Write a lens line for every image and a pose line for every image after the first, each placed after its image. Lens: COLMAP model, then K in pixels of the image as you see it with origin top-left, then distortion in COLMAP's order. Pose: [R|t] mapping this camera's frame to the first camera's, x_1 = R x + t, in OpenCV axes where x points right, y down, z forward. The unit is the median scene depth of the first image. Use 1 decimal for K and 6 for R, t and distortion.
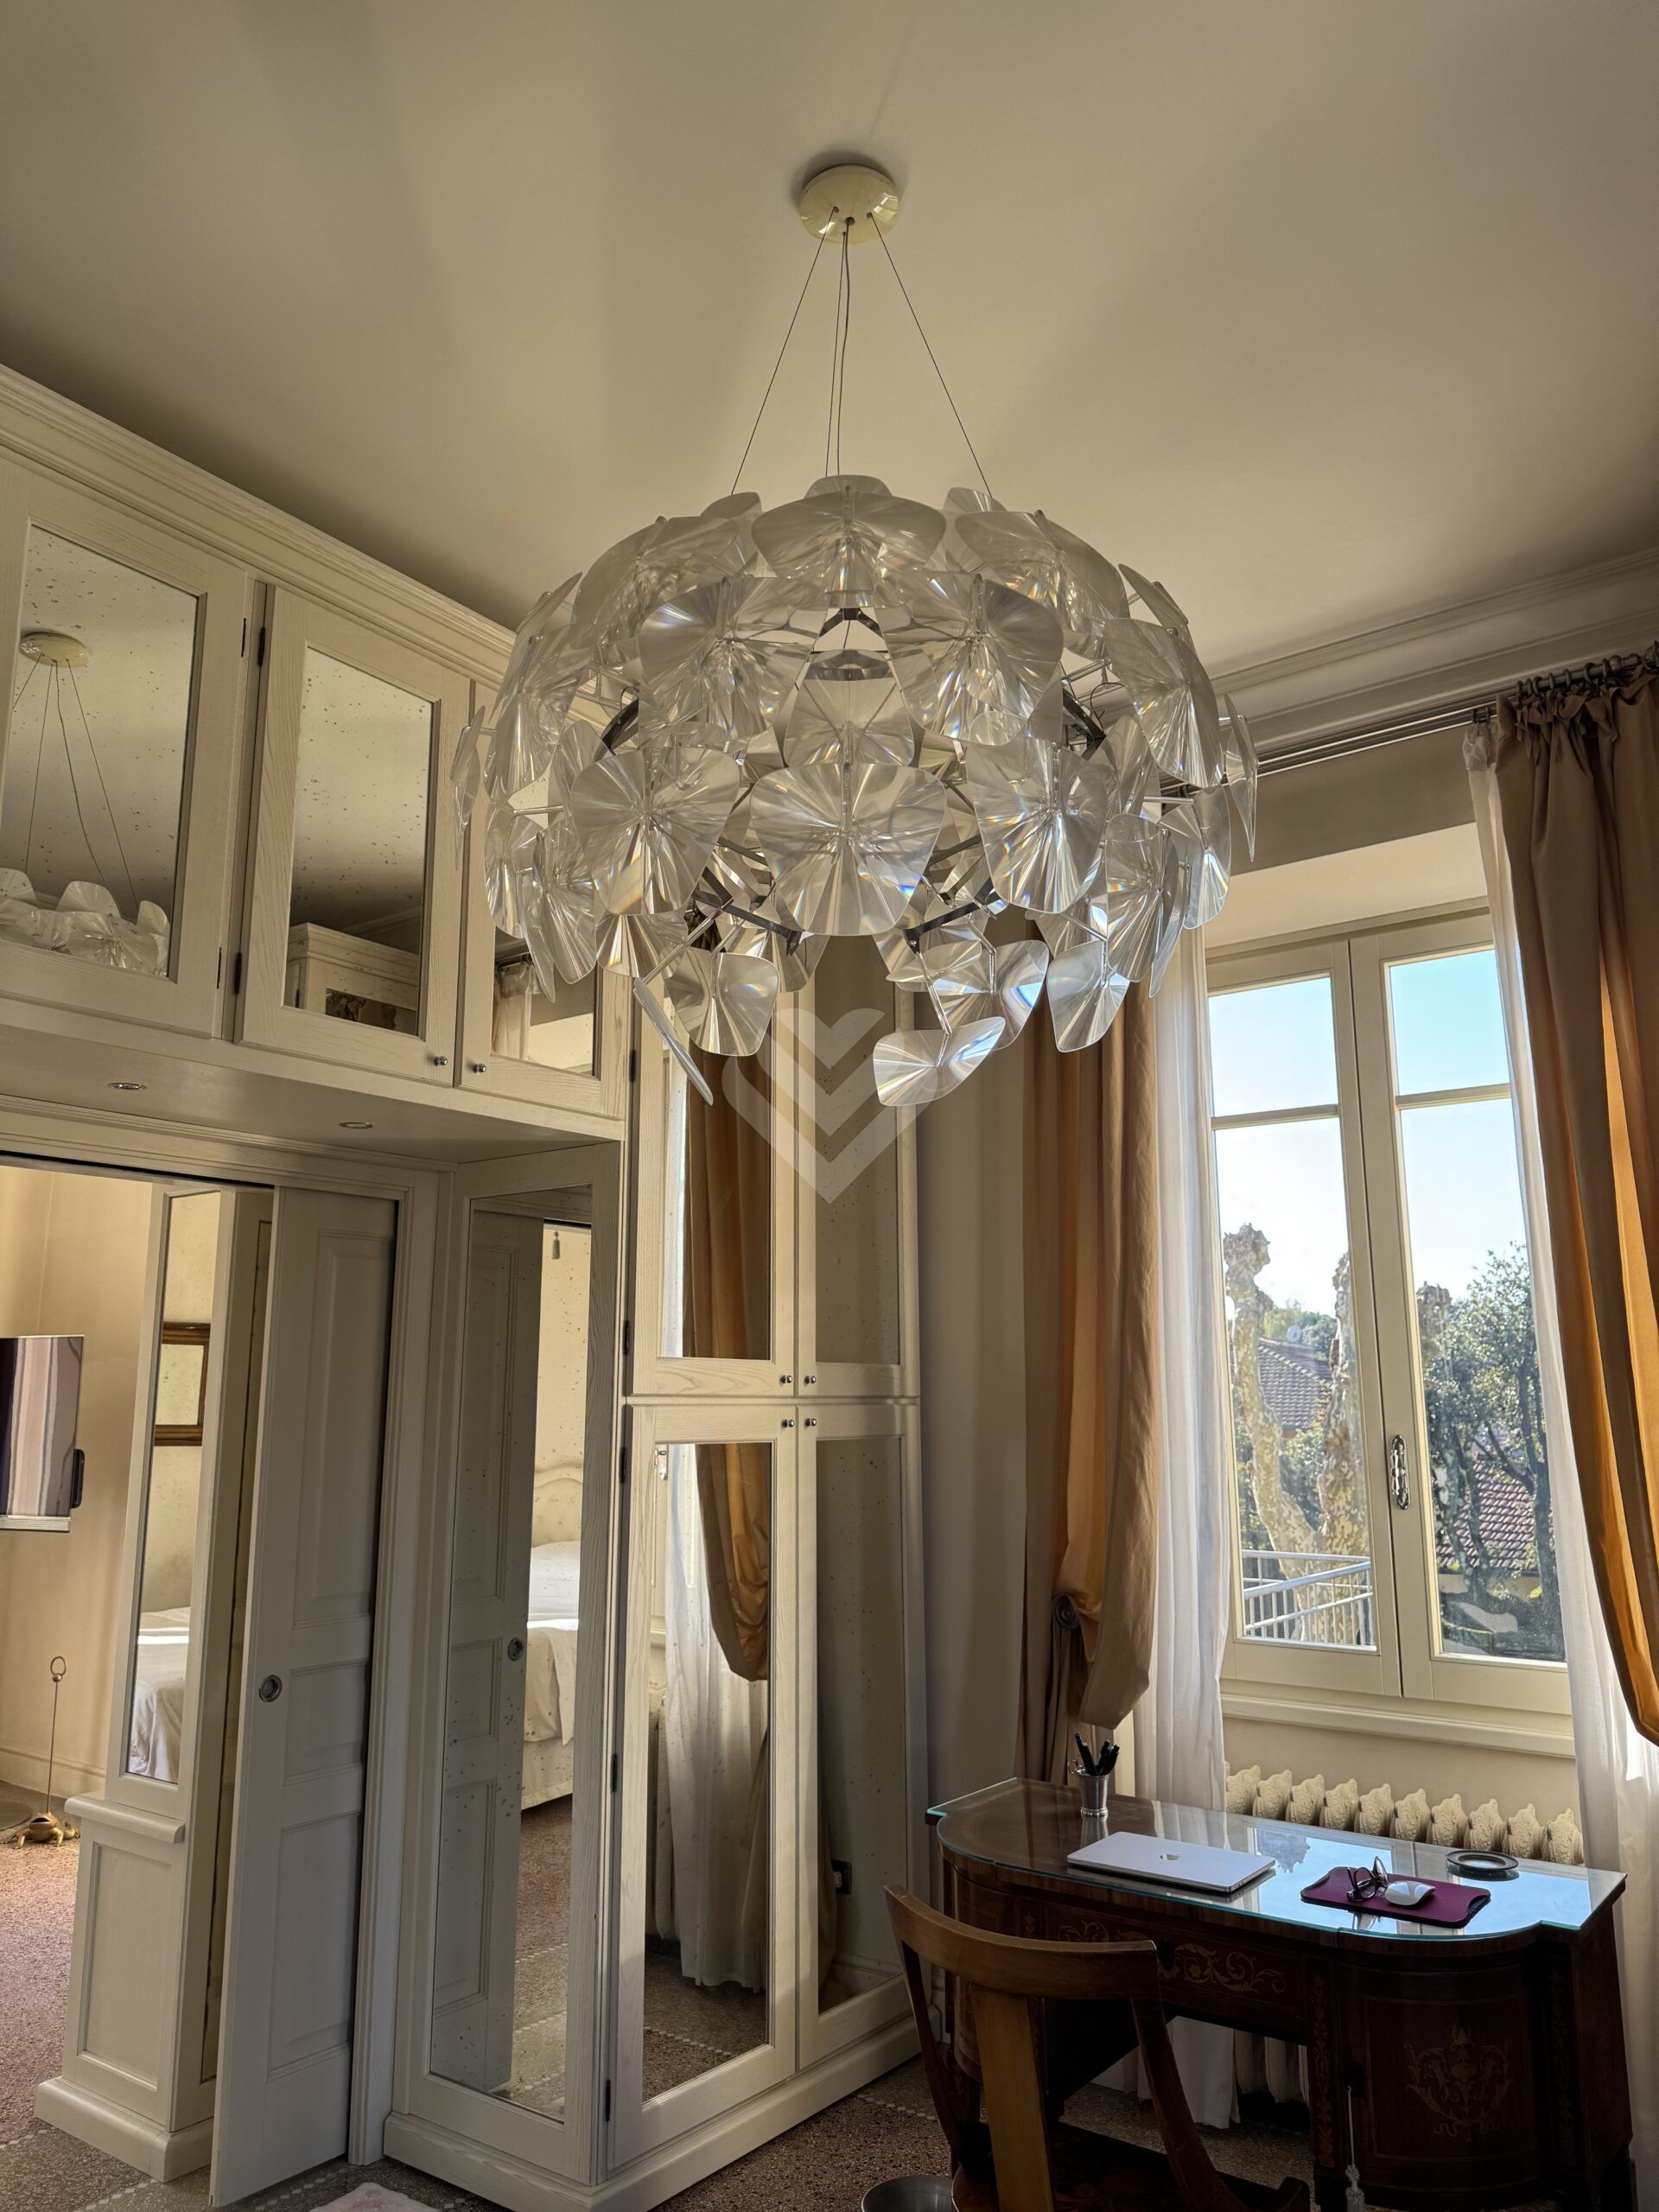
lens RADIAL K [[1602.1, 0, 824.1], [0, 1602.1, 1086.8], [0, 0, 1]] dist [0.037641, -0.022619]
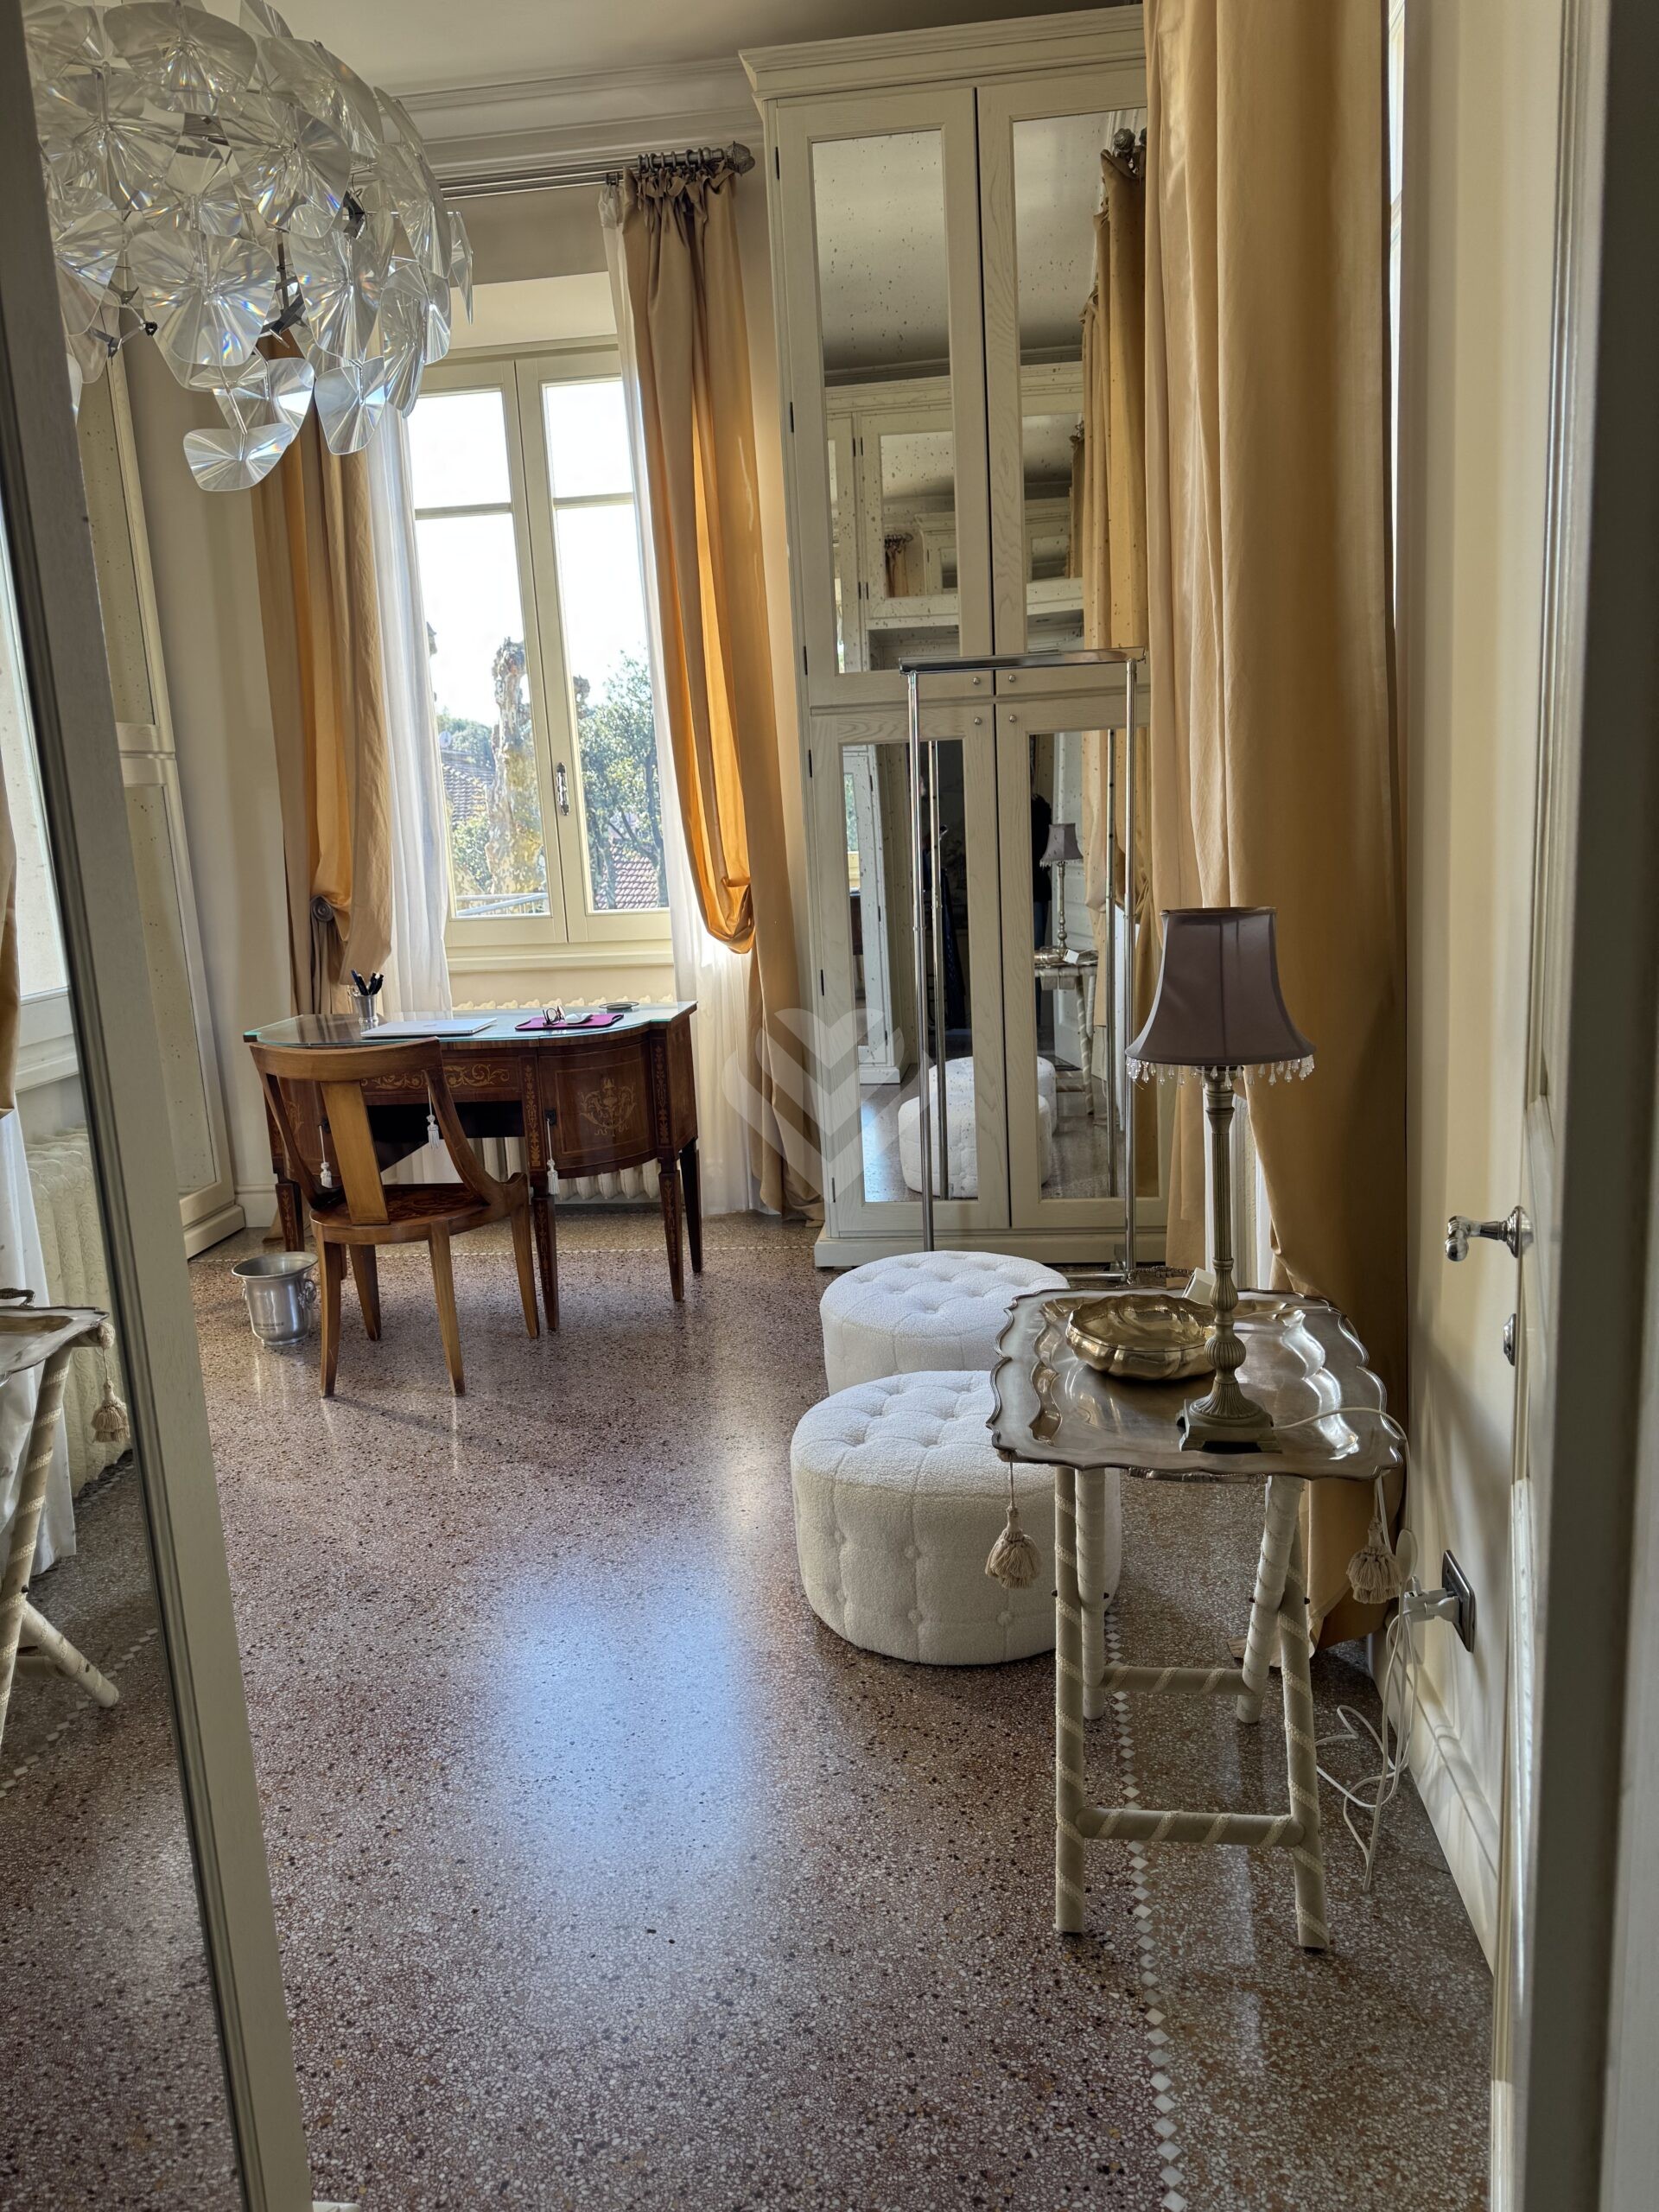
lens RADIAL K [[1567.2, 0, 854.5], [0, 1567.2, 1107.6], [0, 0, 1]] dist [0.122744, -0.275317]
pose [[0.862495, -0.143777, 0.485212, -0.131663], [-0.045532, 0.932856, 0.357359, -0.004407], [-0.504013, -0.330313, 0.798038, -0.317625]]
